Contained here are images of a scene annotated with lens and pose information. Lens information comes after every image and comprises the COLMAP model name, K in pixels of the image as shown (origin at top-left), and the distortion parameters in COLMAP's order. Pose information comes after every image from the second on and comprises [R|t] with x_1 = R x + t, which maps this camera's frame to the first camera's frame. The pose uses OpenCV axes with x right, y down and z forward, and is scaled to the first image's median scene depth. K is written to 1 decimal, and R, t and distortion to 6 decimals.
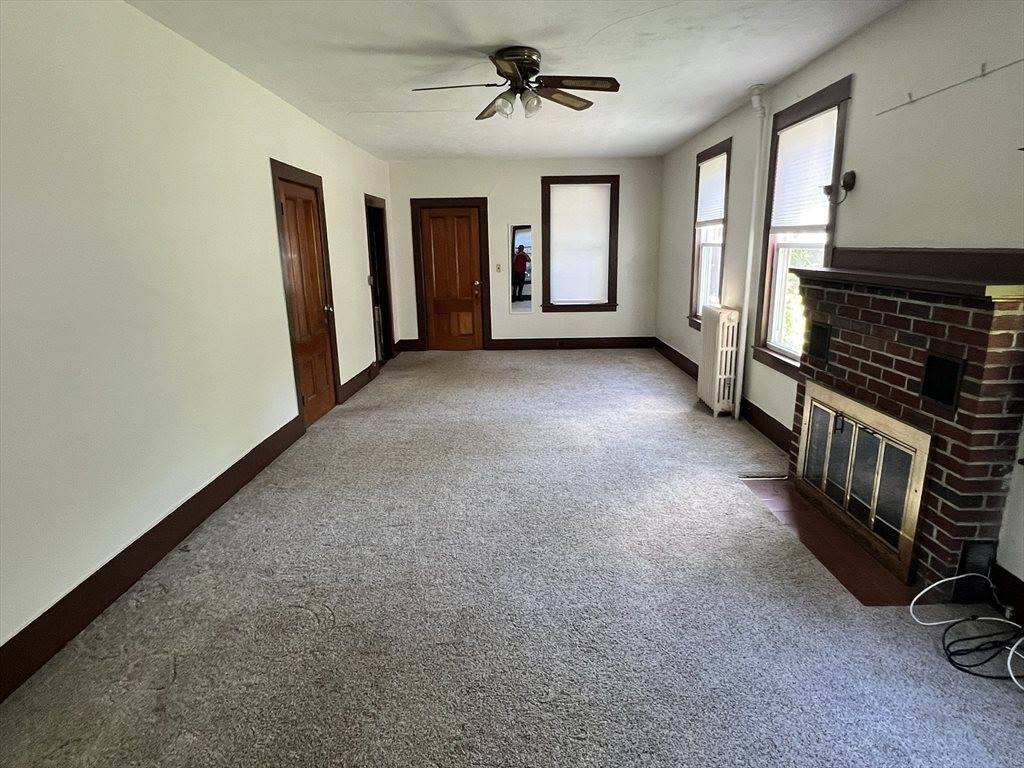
lens RADIAL K [[569.6, 0, 508.7], [0, 569.6, 385.4], [0, 0, 1]] dist [-0.003741, 0.001326]
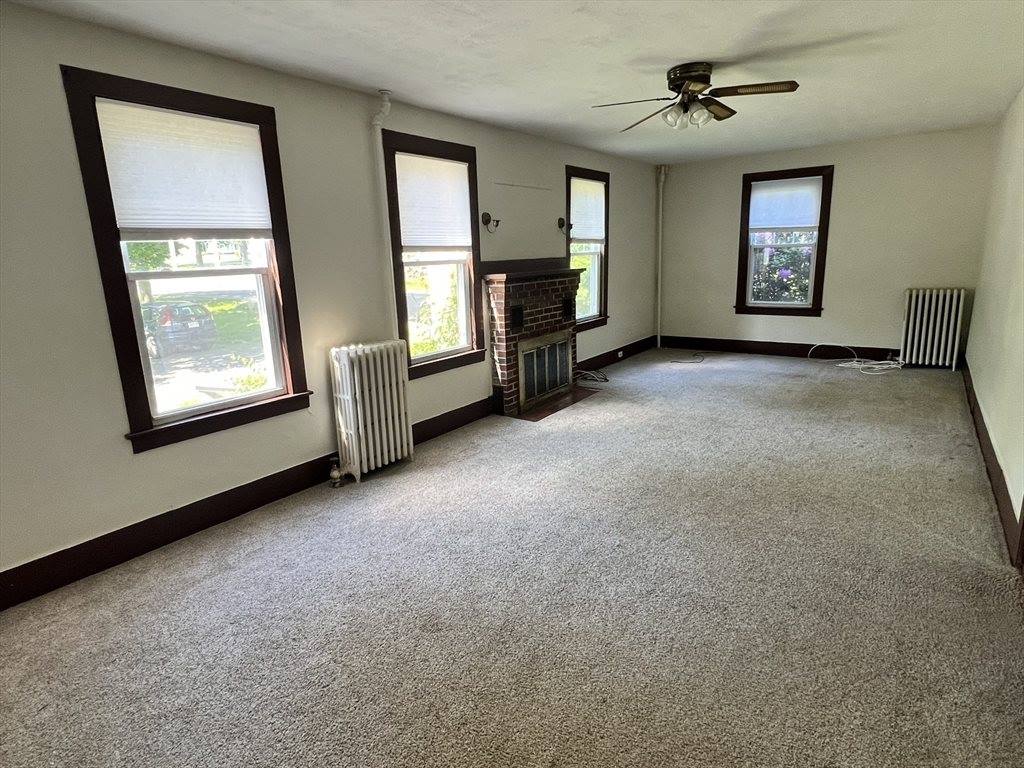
lens RADIAL K [[569.6, 0, 511.3], [0, 569.6, 384.1], [0, 0, 1]] dist [-0.003741, 0.001326]
pose [[-0.826869, -0.075561, 0.557296, -0.334200], [0.185128, 0.899137, 0.396586, -0.513606], [-0.531052, 0.431096, -0.729480, 2.114349]]
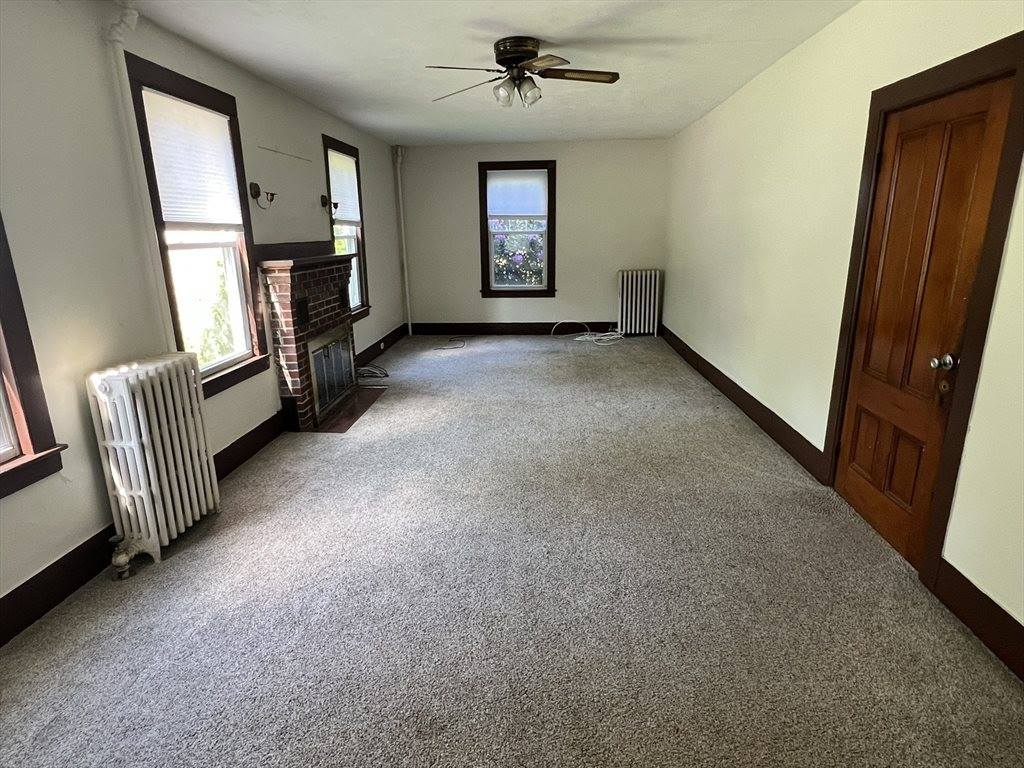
lens RADIAL K [[569.6, 0, 510.2], [0, 569.6, 381.2], [0, 0, 1]] dist [-0.003741, 0.001326]
pose [[-0.998517, 0.029102, 0.046005, -0.002218], [0.047578, 0.877204, 0.477755, -0.516054], [-0.026452, 0.479235, -0.877288, 2.091128]]
